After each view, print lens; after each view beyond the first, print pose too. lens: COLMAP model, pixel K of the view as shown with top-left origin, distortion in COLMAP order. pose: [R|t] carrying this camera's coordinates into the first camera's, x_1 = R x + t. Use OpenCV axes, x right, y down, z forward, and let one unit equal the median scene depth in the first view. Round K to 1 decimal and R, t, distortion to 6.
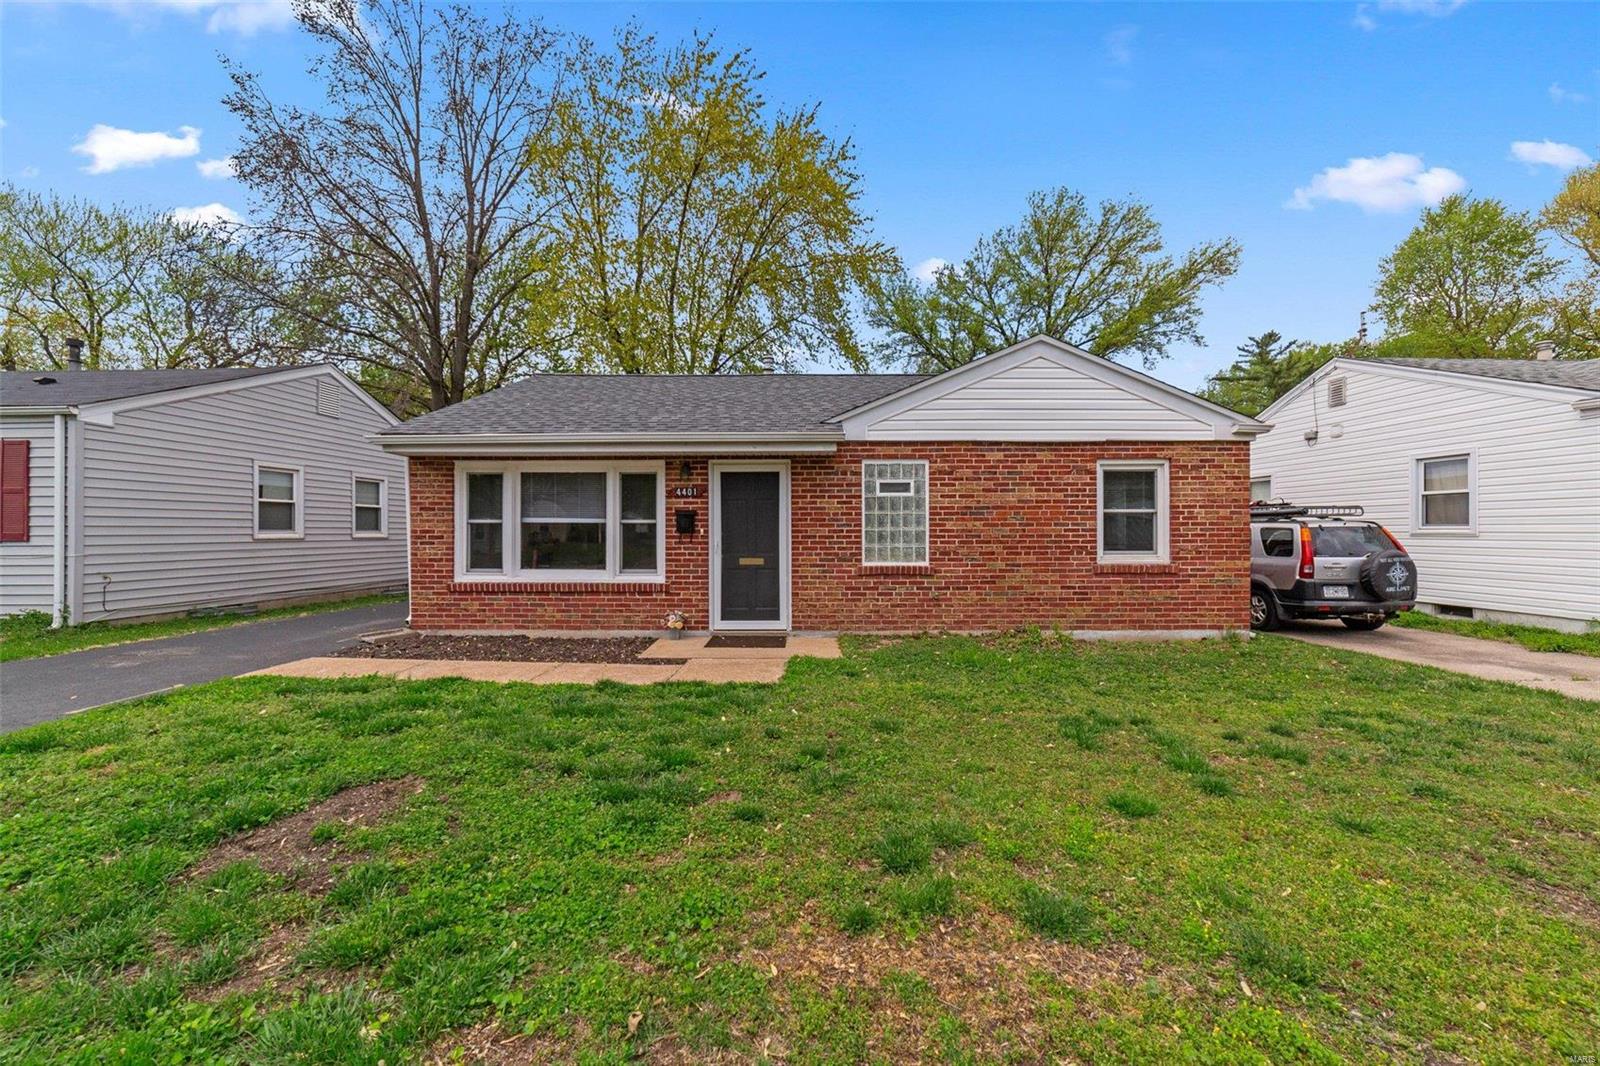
lens RADIAL K [[610.7, 0, 800.2], [0, 610.7, 529.7], [0, 0, 1]] dist [-0.026790, 0.009976]
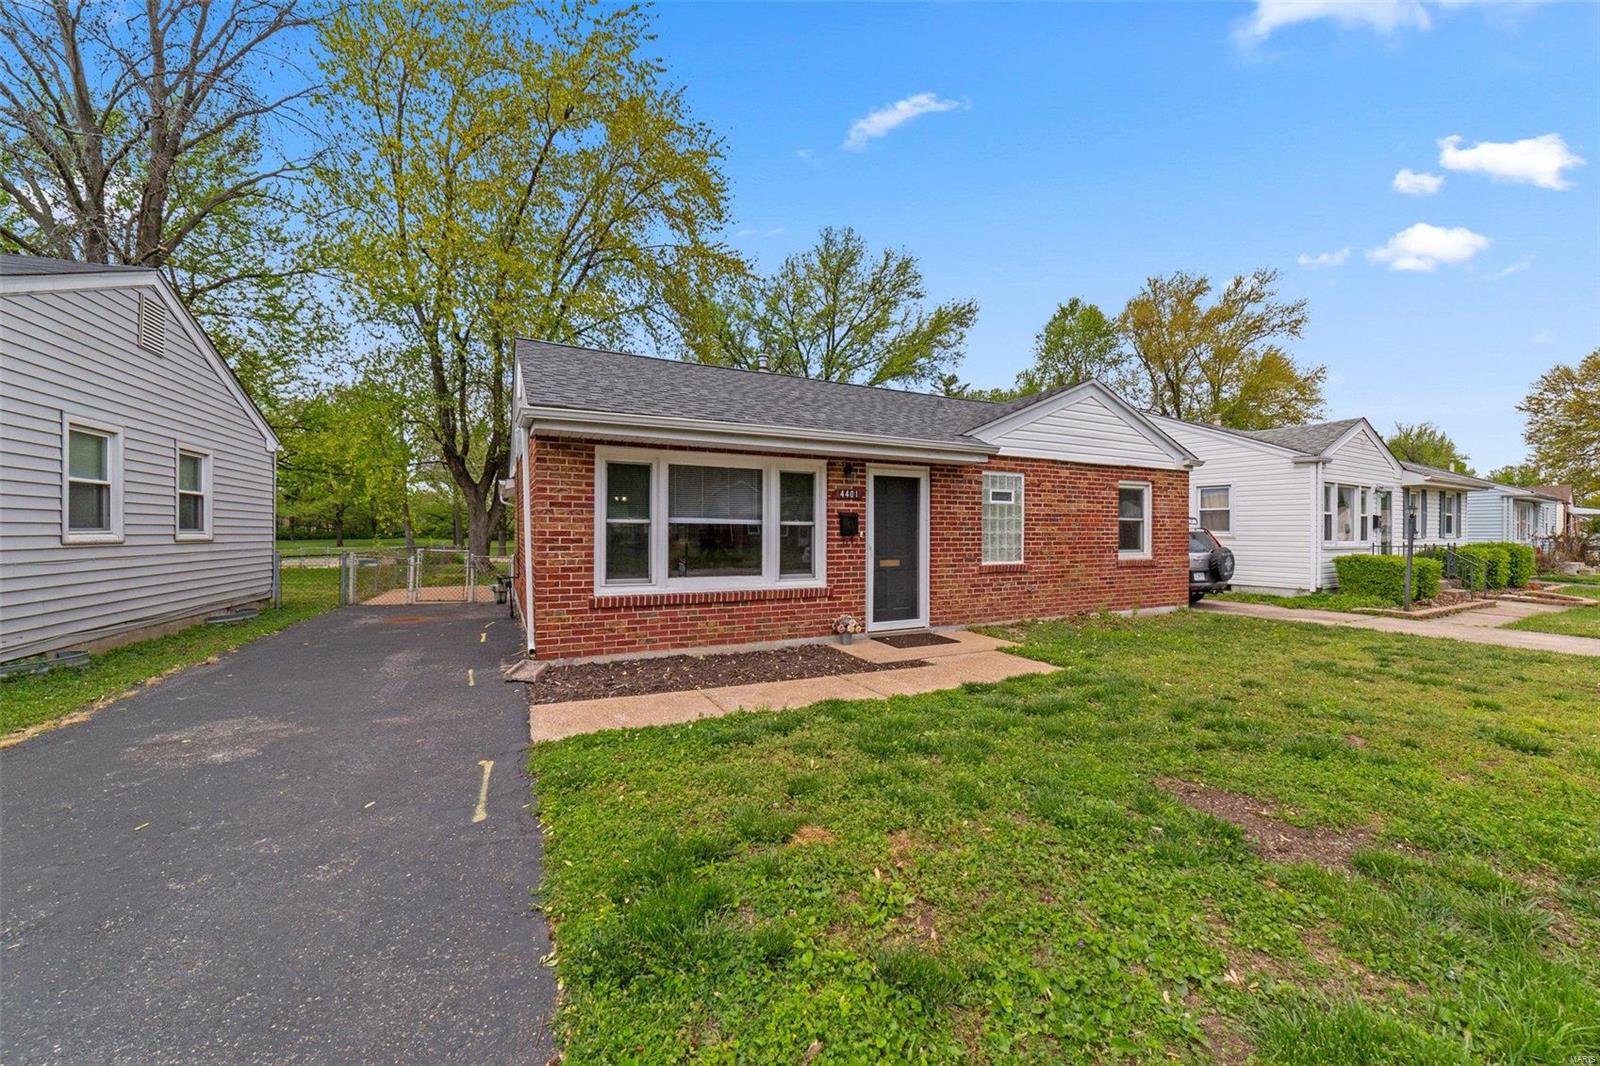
lens RADIAL K [[610.7, 0, 800.2], [0, 610.7, 529.7], [0, 0, 1]] dist [-0.026790, 0.009976]
pose [[0.885783, 0.005850, 0.464063, -0.707770], [-0.005990, 0.999981, -0.001173, -0.002564], [-0.464062, -0.001741, 0.885801, 0.161501]]
